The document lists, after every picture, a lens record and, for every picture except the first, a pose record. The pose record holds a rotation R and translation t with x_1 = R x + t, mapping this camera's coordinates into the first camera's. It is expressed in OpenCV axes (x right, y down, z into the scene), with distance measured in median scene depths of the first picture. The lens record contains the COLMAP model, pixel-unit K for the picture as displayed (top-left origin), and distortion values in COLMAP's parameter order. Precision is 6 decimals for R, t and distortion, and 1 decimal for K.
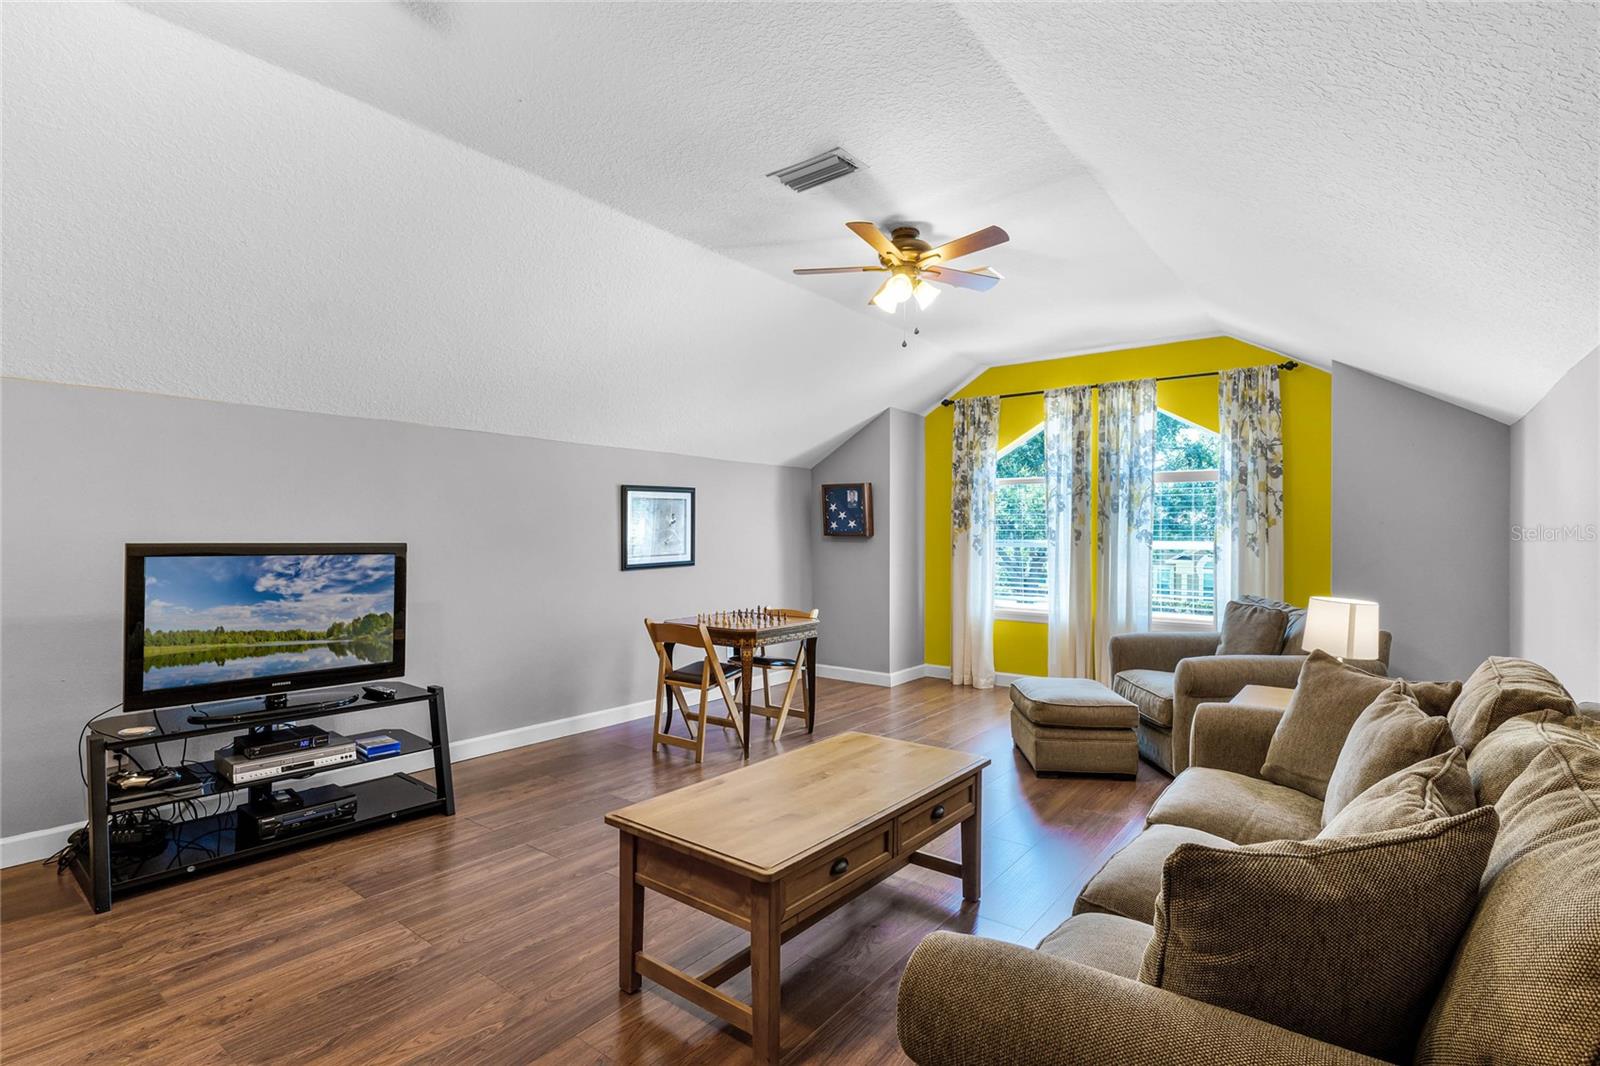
lens RADIAL K [[758.7, 0, 792.5], [0, 758.7, 539.2], [0, 0, 1]] dist [-0.000056, -0.000151]
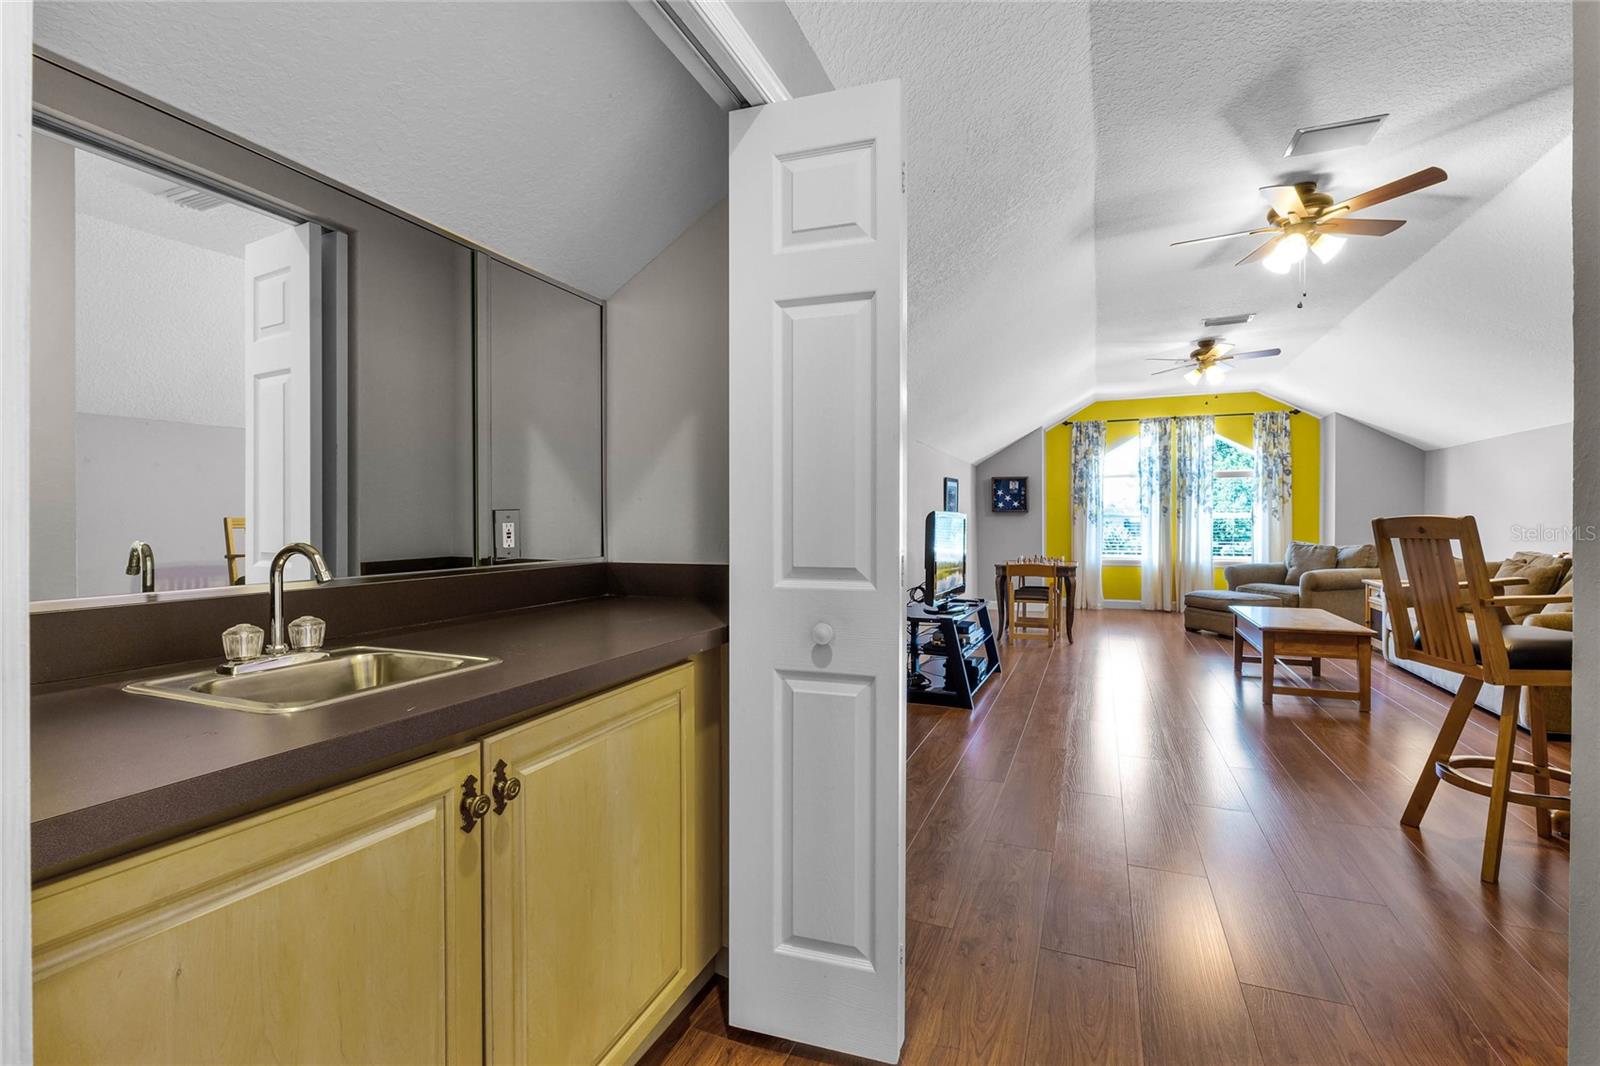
lens RADIAL K [[691.8, 0, 812.2], [0, 691.8, 529.2], [0, 0, 1]] dist [0.005548, -0.000338]
pose [[0.963544, -0.011676, 0.267296, -0.735678], [0.010086, 0.999922, 0.007319, 0.017099], [-0.267360, -0.004357, 0.963587, -0.215405]]
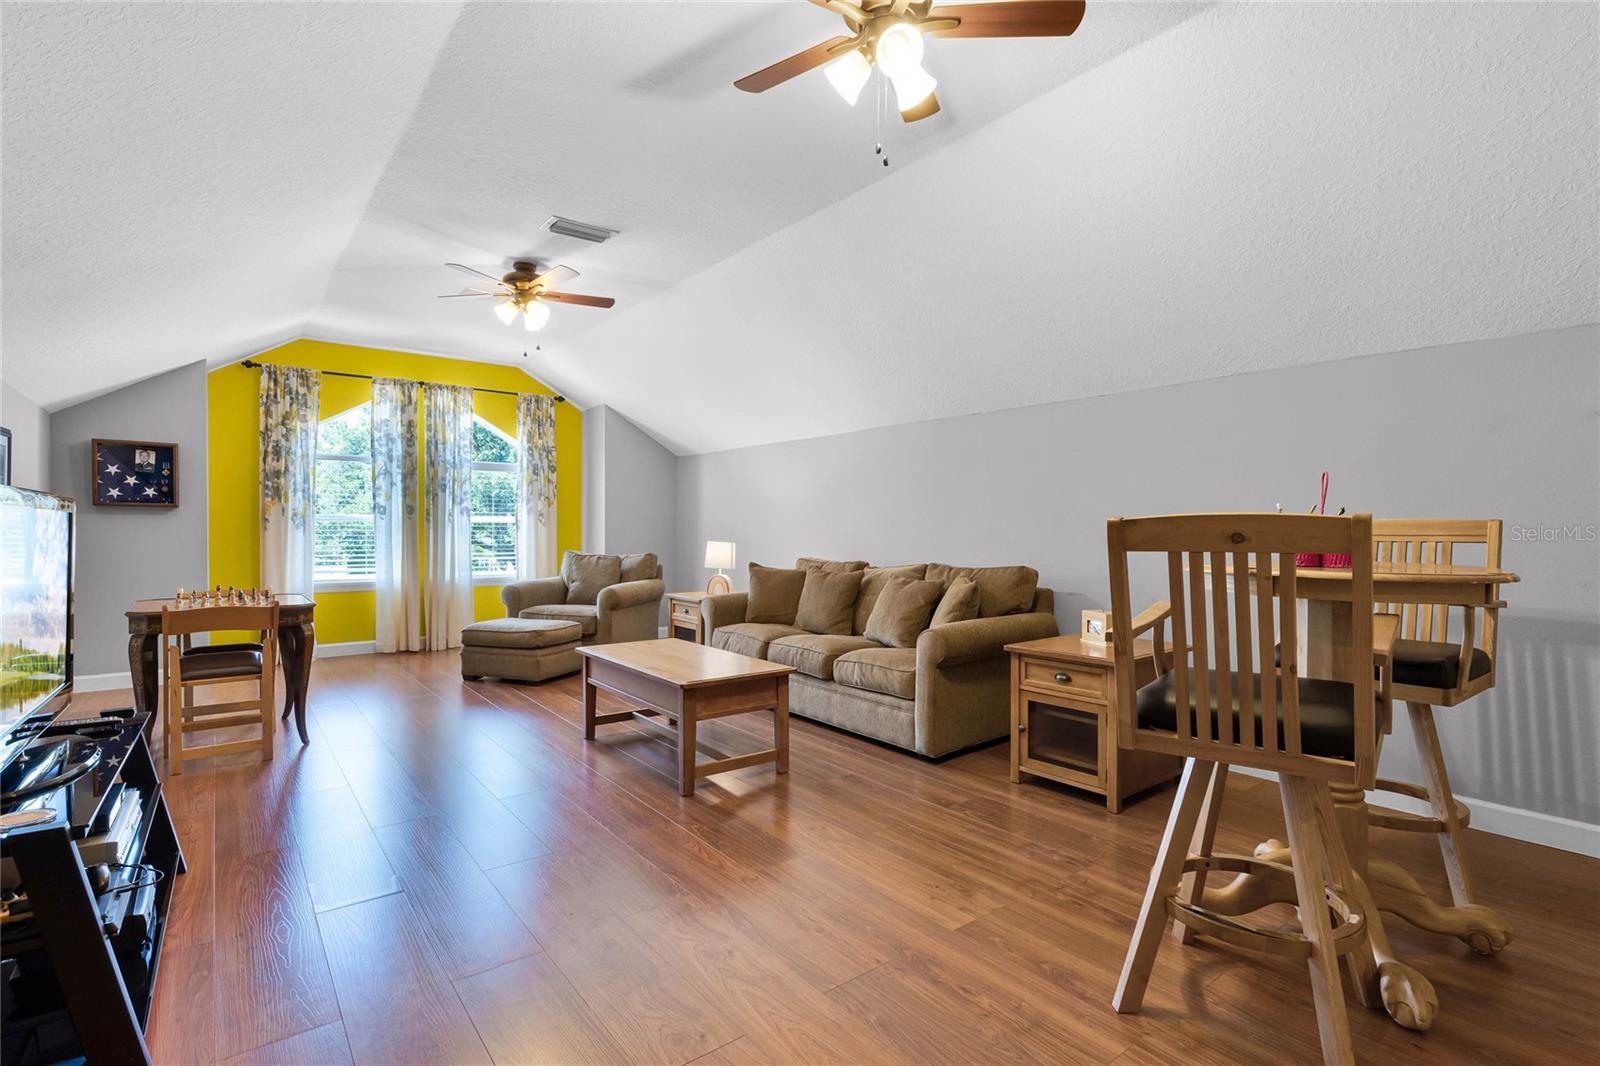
lens RADIAL K [[756.9, 0, 801.4], [0, 756.9, 537.8], [0, 0, 1]] dist [-0.003478, -0.000652]
pose [[0.251423, -0.016462, 0.967737, -0.581783], [0.002573, 0.999863, 0.016340, 0.019368], [-0.967874, -0.001618, 0.251431, 0.138133]]
